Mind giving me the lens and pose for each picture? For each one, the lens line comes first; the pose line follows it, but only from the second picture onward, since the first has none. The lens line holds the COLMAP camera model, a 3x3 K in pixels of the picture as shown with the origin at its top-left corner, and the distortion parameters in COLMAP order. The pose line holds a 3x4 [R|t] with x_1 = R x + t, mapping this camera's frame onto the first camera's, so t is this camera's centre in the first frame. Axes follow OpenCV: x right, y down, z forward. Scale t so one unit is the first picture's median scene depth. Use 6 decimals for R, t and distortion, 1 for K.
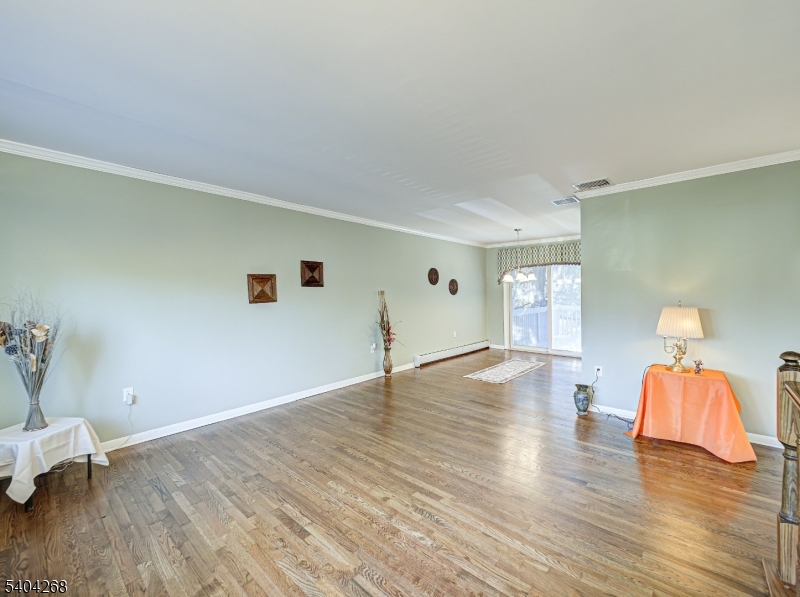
lens RADIAL K [[324.0, 0, 400.0], [0, 324.0, 298.5], [0, 0, 1]] dist [-0.001608, -0.000219]
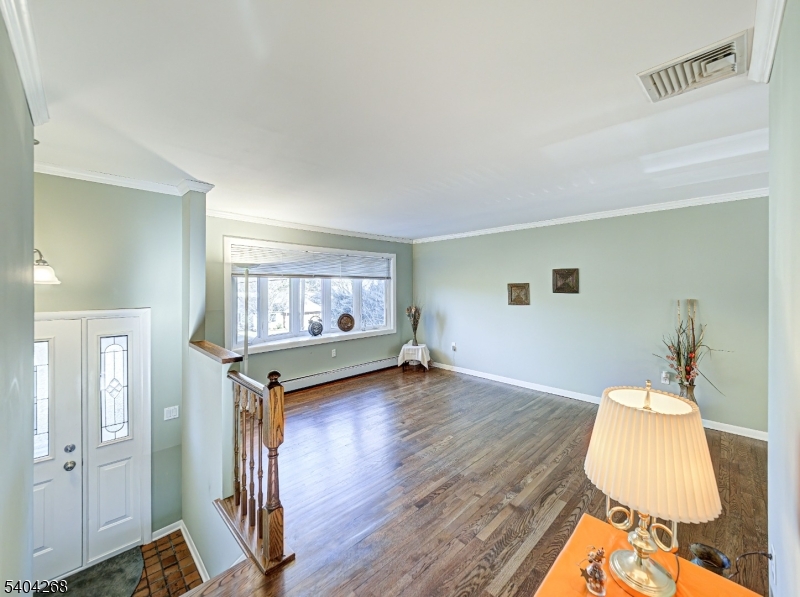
lens RADIAL K [[324.6, 0, 390.6], [0, 324.6, 292.5], [0, 0, 1]] dist [0.000029, -0.000003]
pose [[-0.076046, 0.026763, -0.996745, 0.934777], [-0.016436, 0.999470, 0.028090, -0.066839], [0.996969, 0.018519, -0.075566, 0.590862]]
